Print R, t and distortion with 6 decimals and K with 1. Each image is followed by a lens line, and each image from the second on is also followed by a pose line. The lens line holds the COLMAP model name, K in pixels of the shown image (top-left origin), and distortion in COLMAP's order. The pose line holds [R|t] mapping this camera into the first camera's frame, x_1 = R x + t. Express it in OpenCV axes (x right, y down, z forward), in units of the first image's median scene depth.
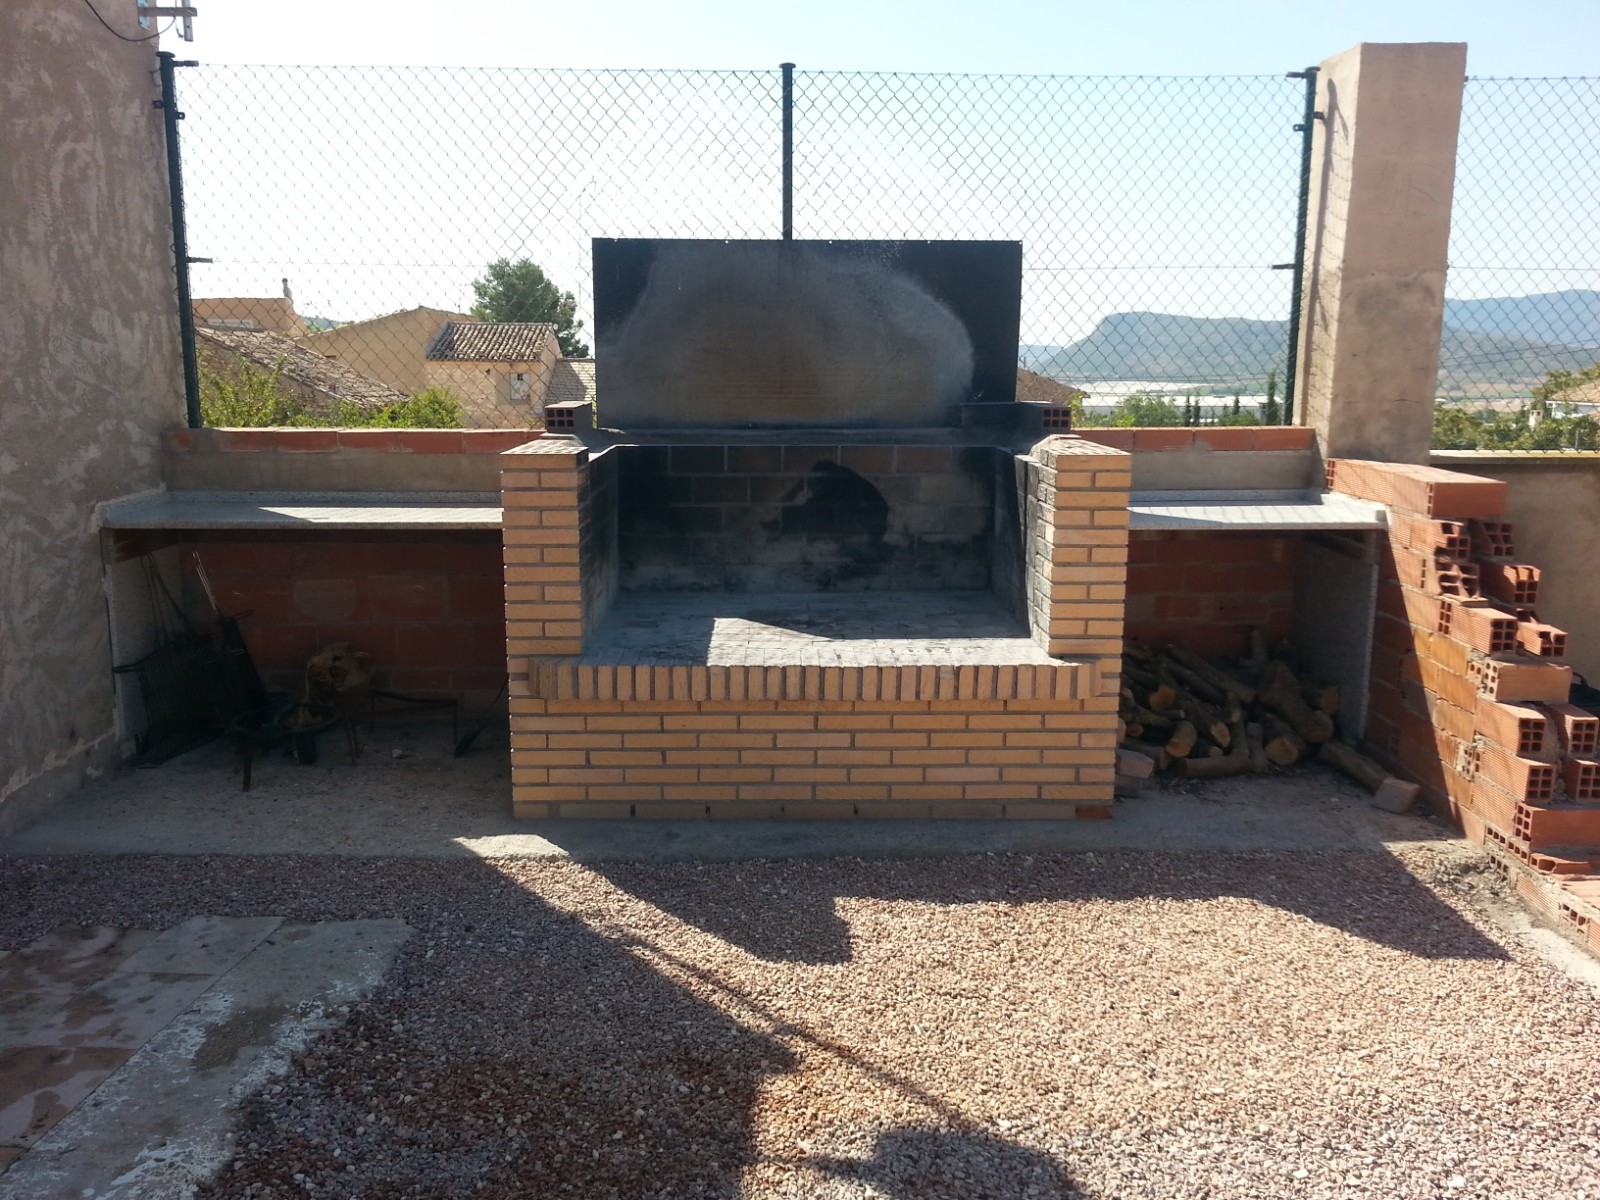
lens RADIAL K [[1296.1, 0, 797.1], [0, 1296.1, 603.3], [0, 0, 1]] dist [0.056072, -0.112915]
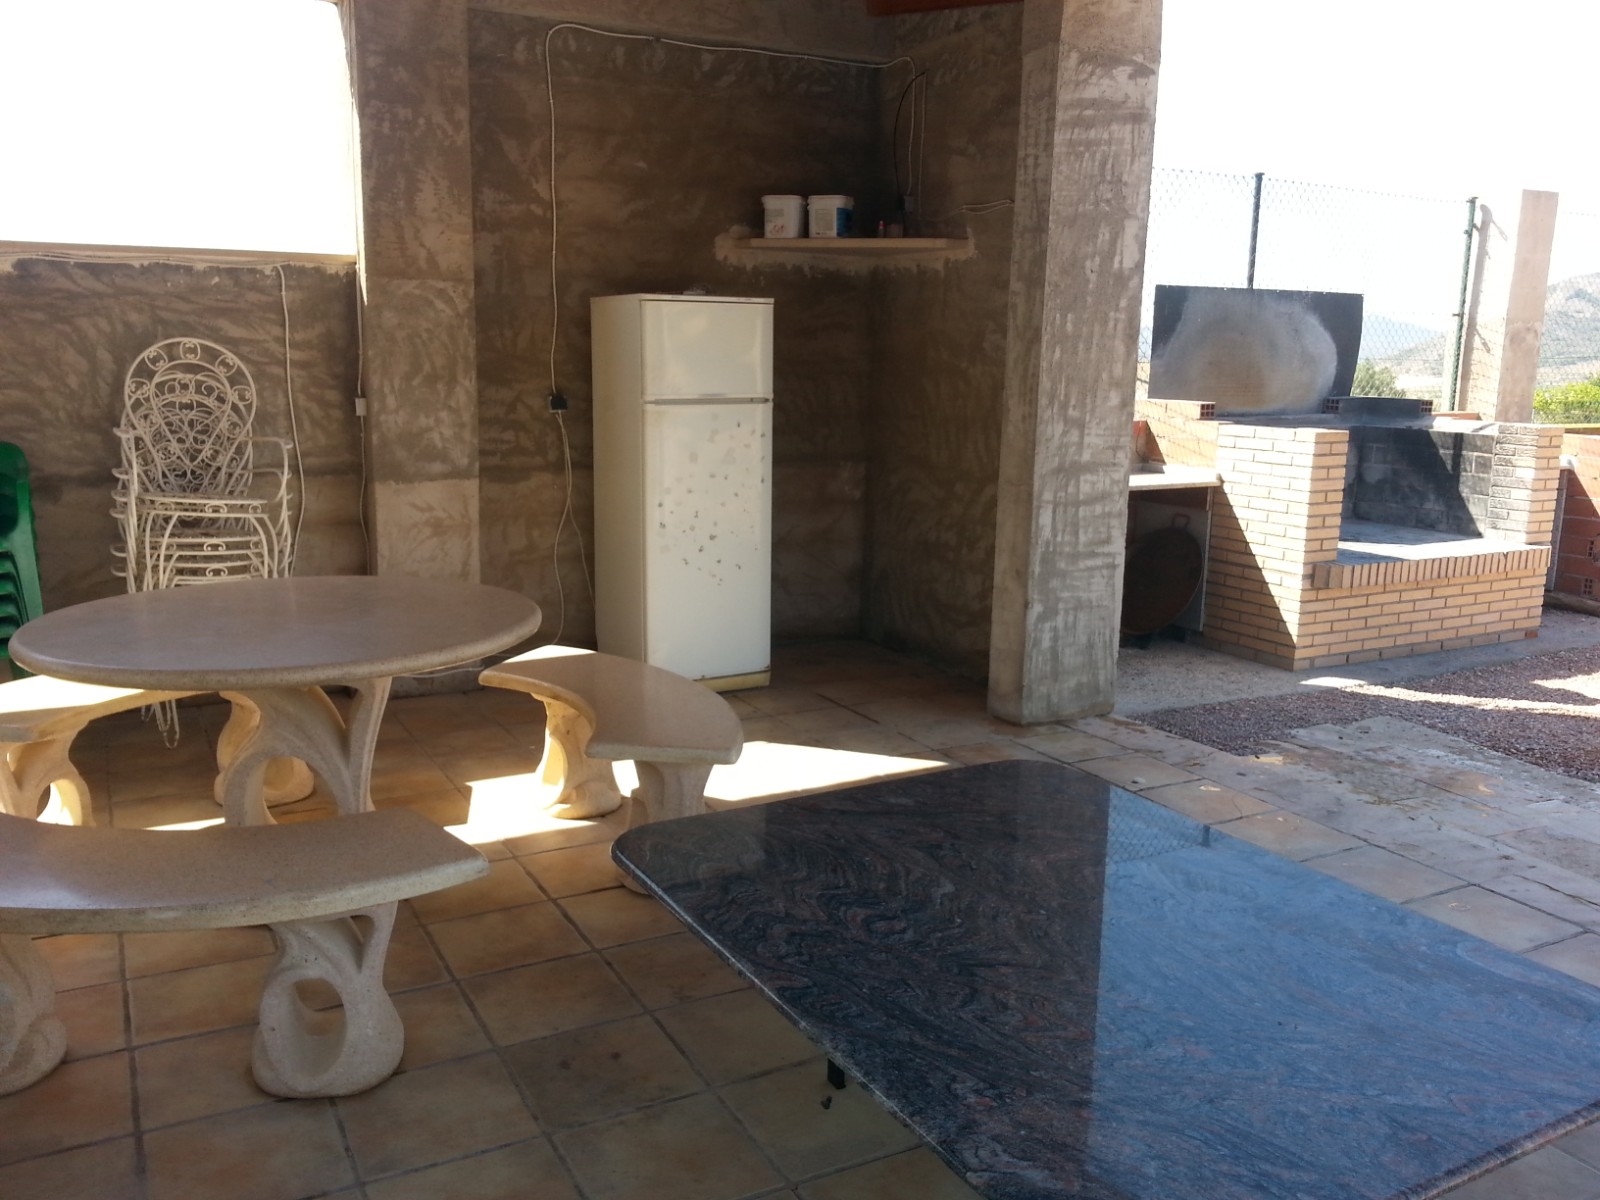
lens RADIAL K [[1296.1, 0, 802.6], [0, 1296.1, 593.6], [0, 0, 1]] dist [0.056072, -0.112915]
pose [[0.888959, -0.072439, 0.452221, -1.424737], [0.072082, 0.997235, 0.018045, 0.005216], [-0.452278, 0.016555, 0.891723, -0.113466]]
